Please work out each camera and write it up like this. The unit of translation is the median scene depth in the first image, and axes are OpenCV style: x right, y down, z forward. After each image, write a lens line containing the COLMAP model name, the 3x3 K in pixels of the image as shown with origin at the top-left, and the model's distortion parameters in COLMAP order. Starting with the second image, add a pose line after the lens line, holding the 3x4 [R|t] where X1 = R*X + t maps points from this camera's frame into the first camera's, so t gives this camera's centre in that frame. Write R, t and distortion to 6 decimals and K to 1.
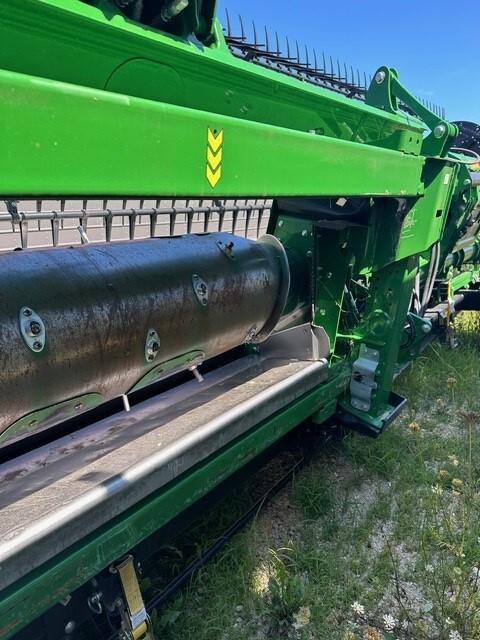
lens RADIAL K [[485.9, 0, 240.0], [0, 485.9, 320.0], [0, 0, 1]] dist [0.000444, -0.004245]
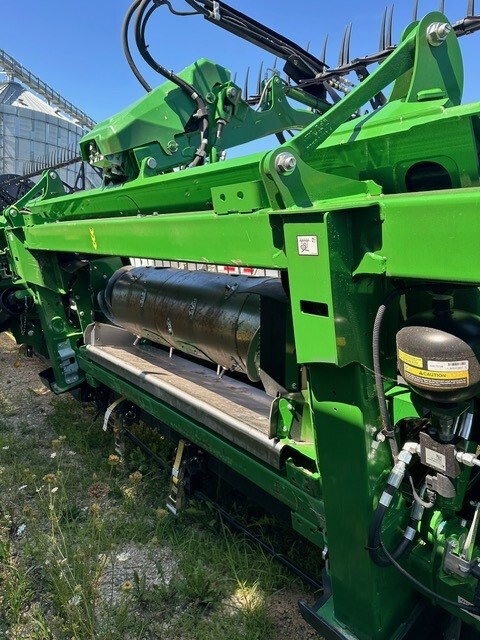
lens RADIAL K [[479.0, 0, 238.7], [0, 479.0, 307.1], [0, 0, 1]] dist [0.004253, 0.000960]
pose [[-0.289825, 0.193590, -0.937297, 1.254158], [-0.194558, 0.946964, 0.255746, -0.468701], [0.937096, 0.256480, -0.236789, 1.433407]]
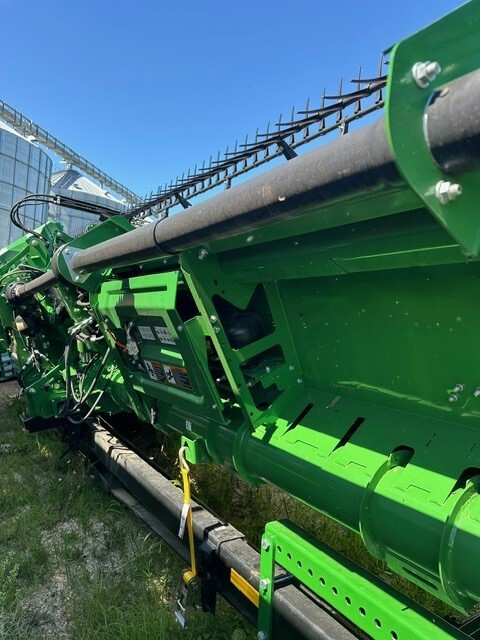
lens RADIAL K [[492.0, 0, 238.7], [0, 492.0, 309.7], [0, 0, 1]] dist [-0.005328, -0.002174]
pose [[-0.394394, 0.061191, -0.916902, 2.596519], [-0.186412, 0.971708, 0.145031, -0.979204], [0.899836, 0.228120, -0.371829, 3.634626]]
